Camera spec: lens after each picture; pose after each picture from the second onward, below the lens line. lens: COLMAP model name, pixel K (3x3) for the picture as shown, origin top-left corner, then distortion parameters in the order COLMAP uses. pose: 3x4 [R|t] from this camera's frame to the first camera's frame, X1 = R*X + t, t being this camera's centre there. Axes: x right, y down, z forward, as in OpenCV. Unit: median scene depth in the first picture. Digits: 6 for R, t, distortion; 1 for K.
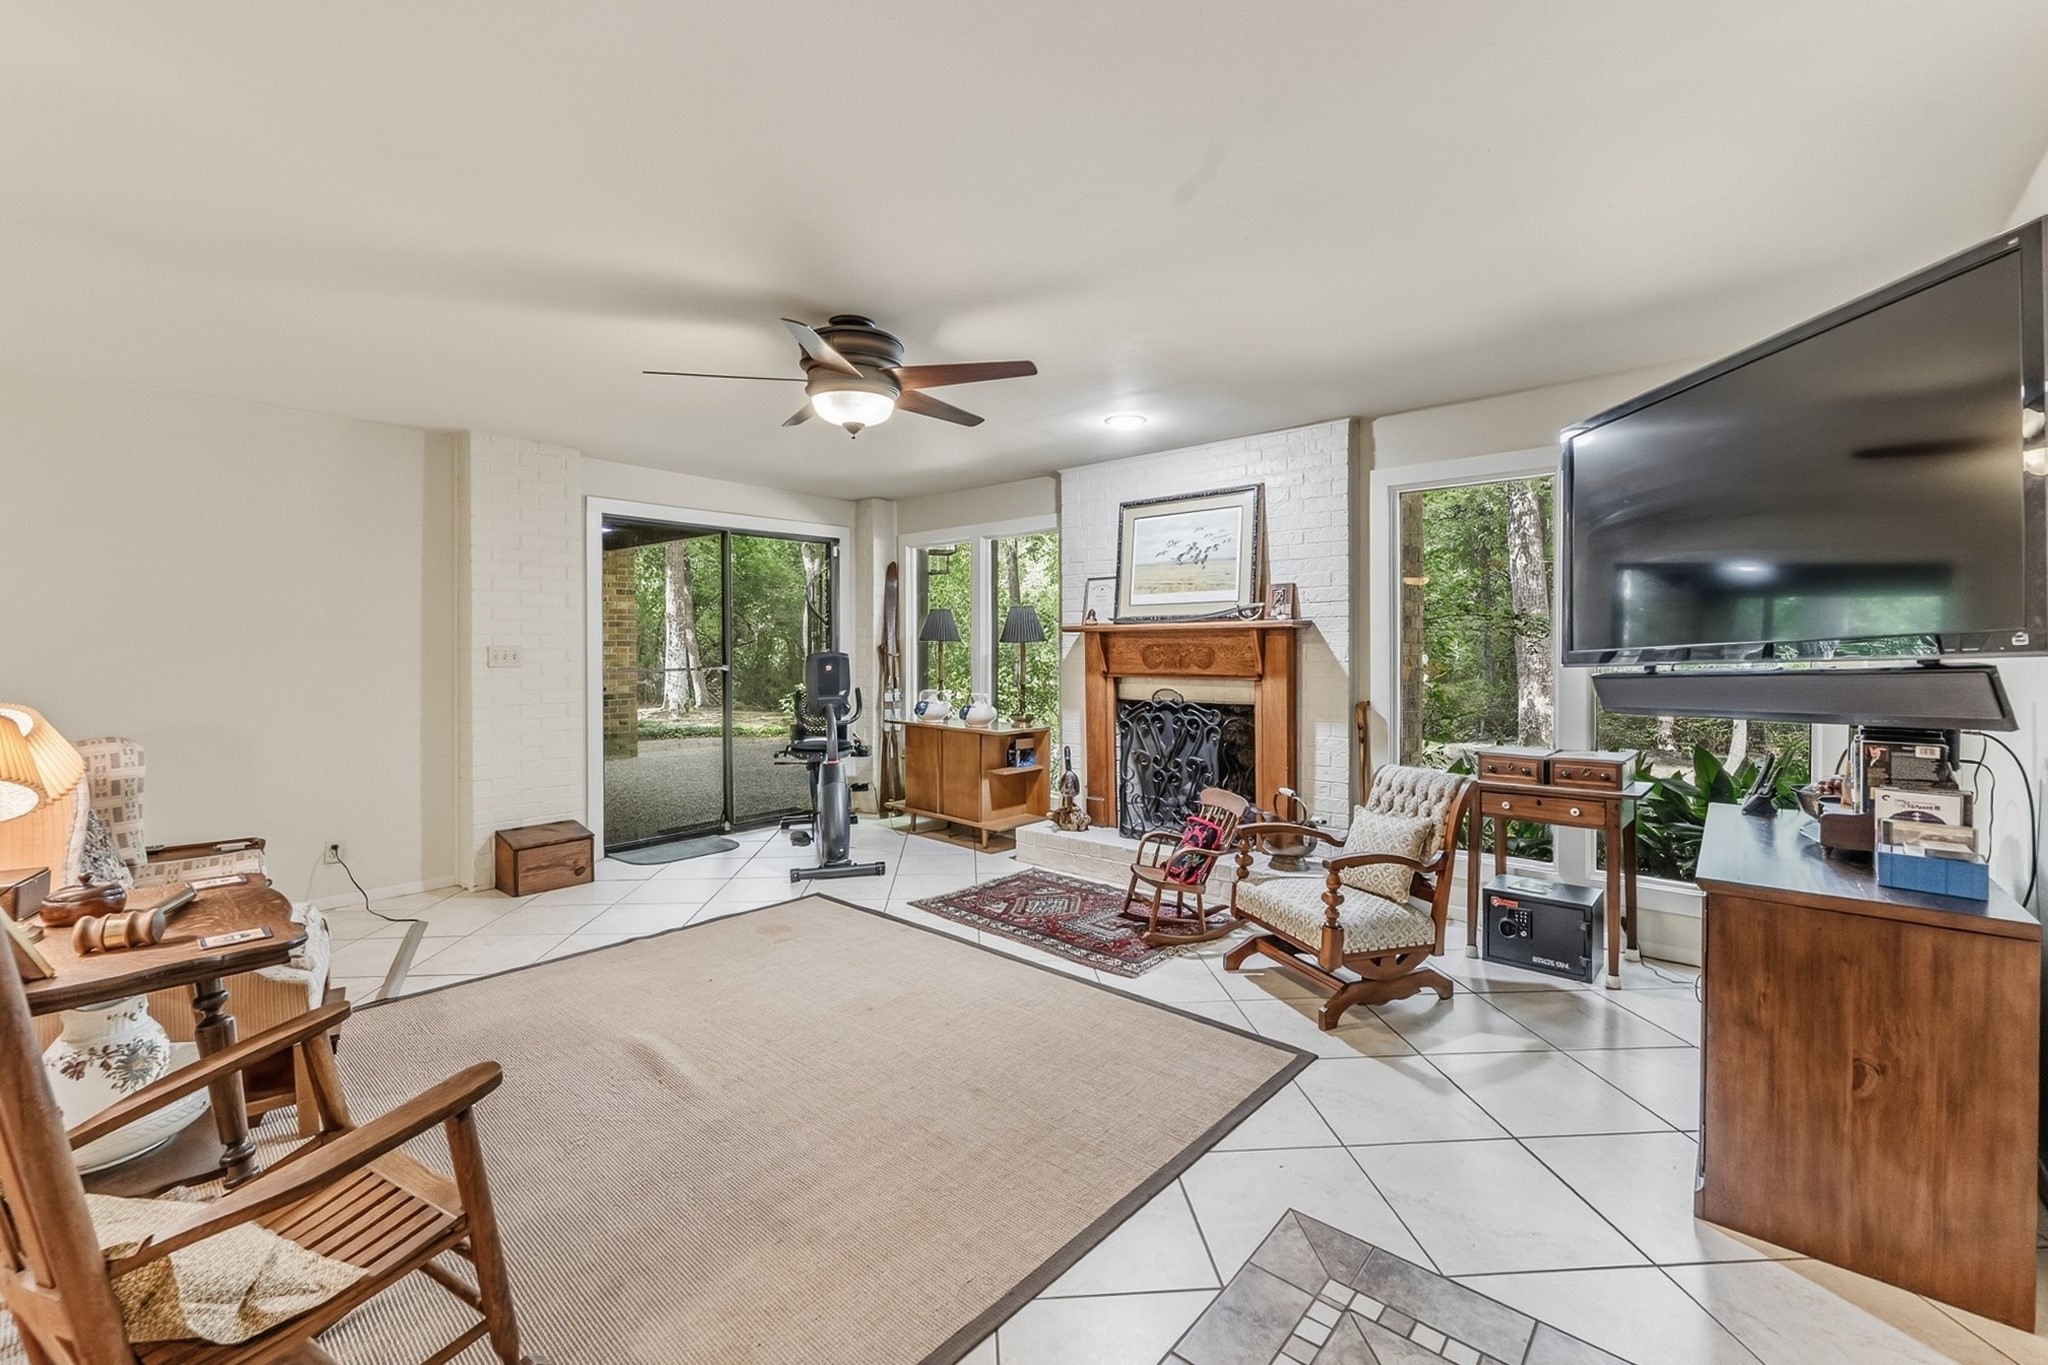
lens RADIAL K [[848.4, 0, 1024.9], [0, 848.4, 650.5], [0, 0, 1]] dist [0.000600, 0.000037]
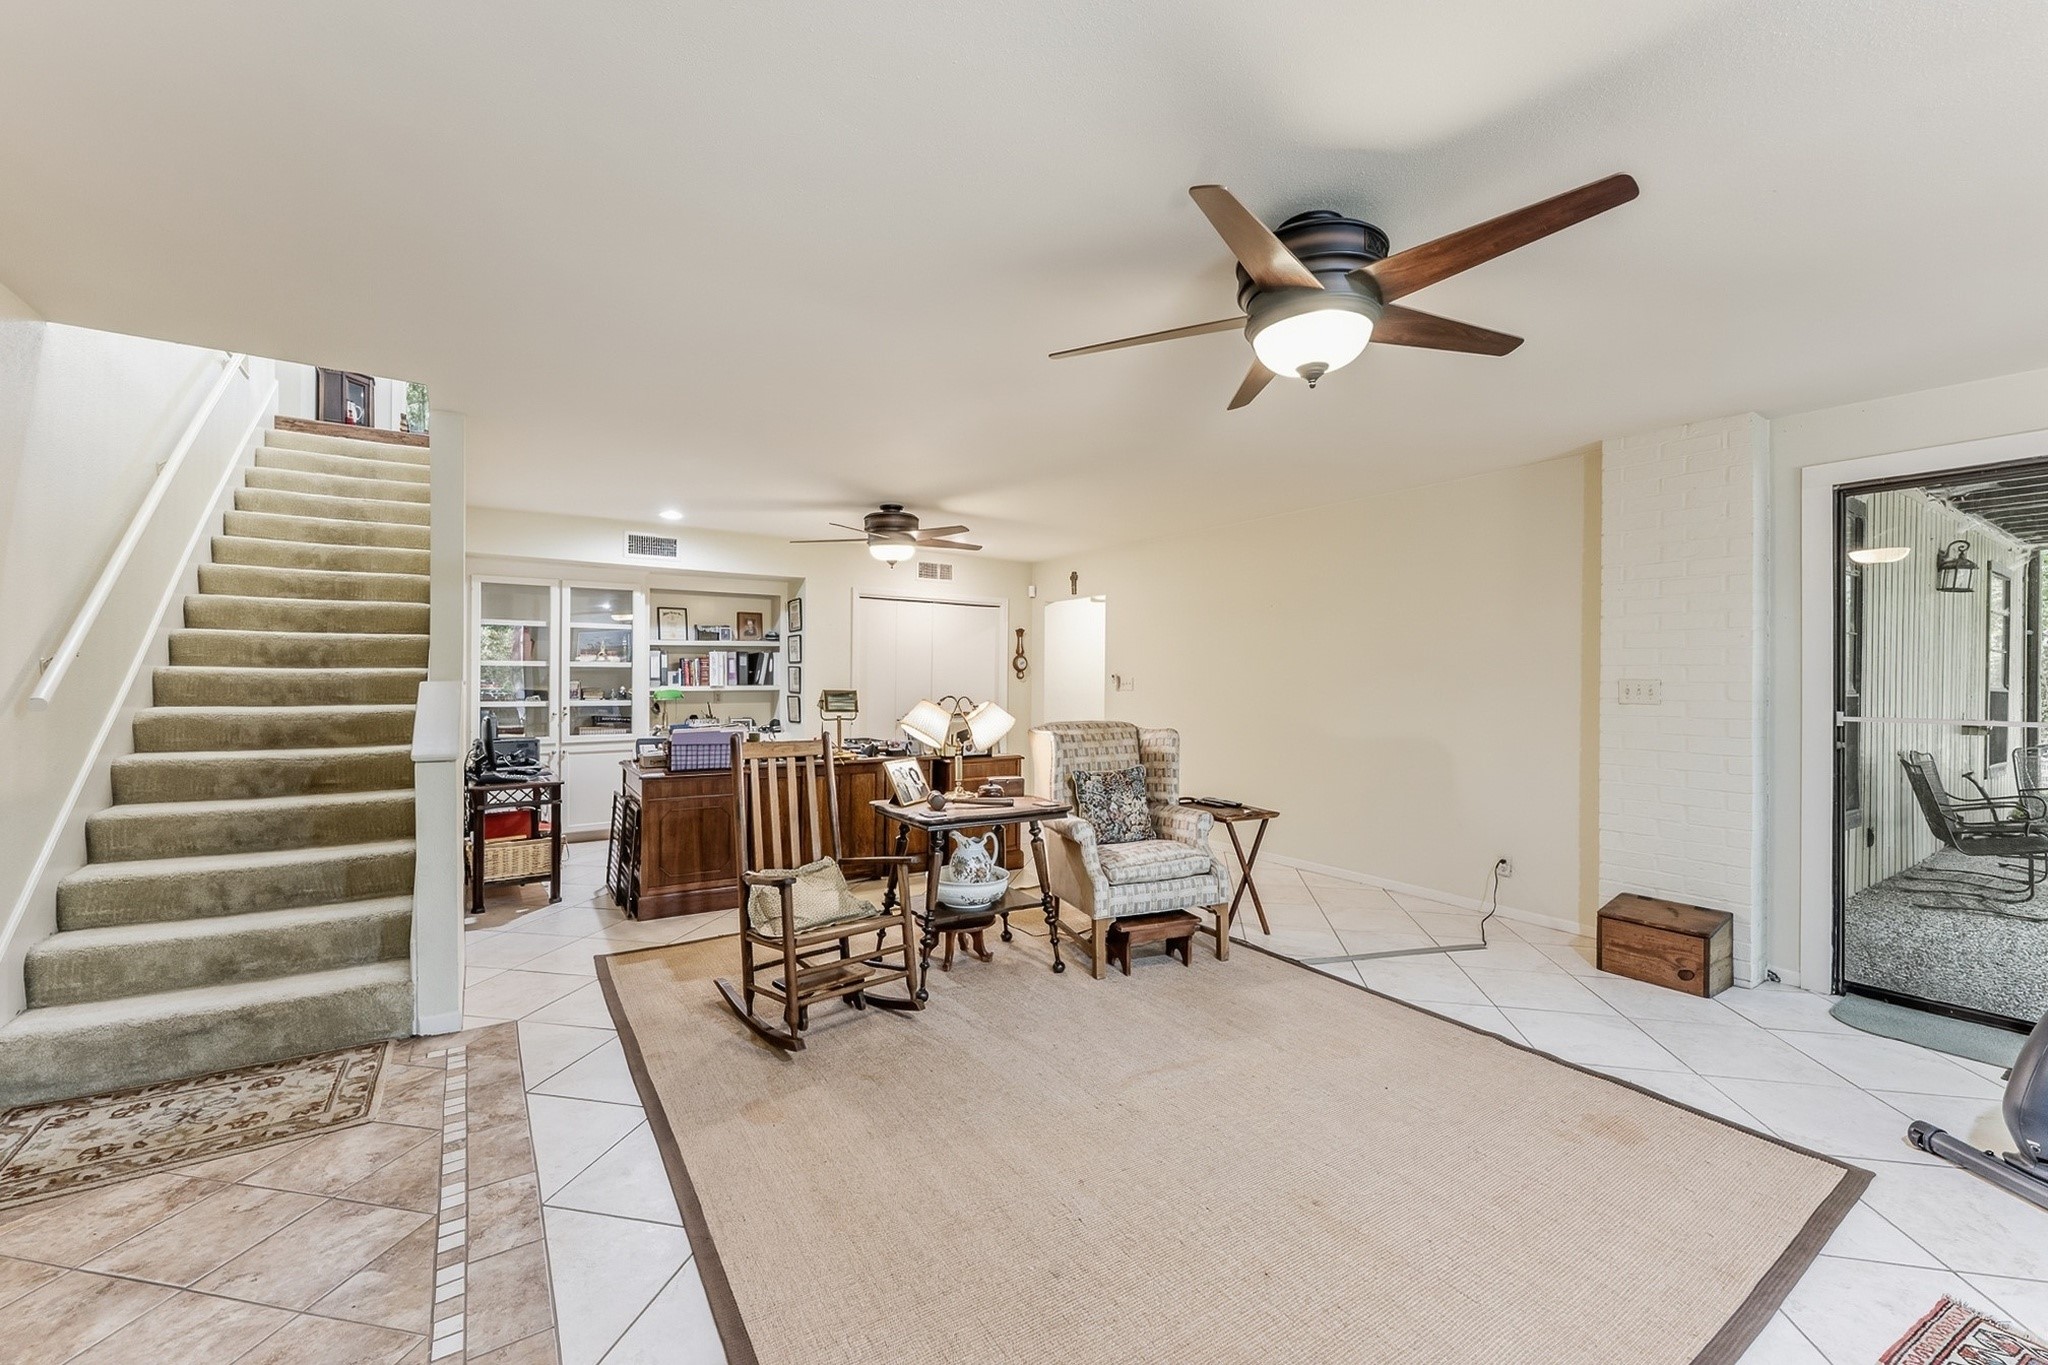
lens RADIAL K [[809.6, 0, 1024.0], [0, 809.6, 682.5], [0, 0, 1]] dist [0.000609, 0.000025]
pose [[-0.256856, 0.001844, -0.966448, 0.341037], [-0.012748, 0.999905, 0.005296, 0.001106], [0.966366, 0.013681, -0.256808, 0.629767]]
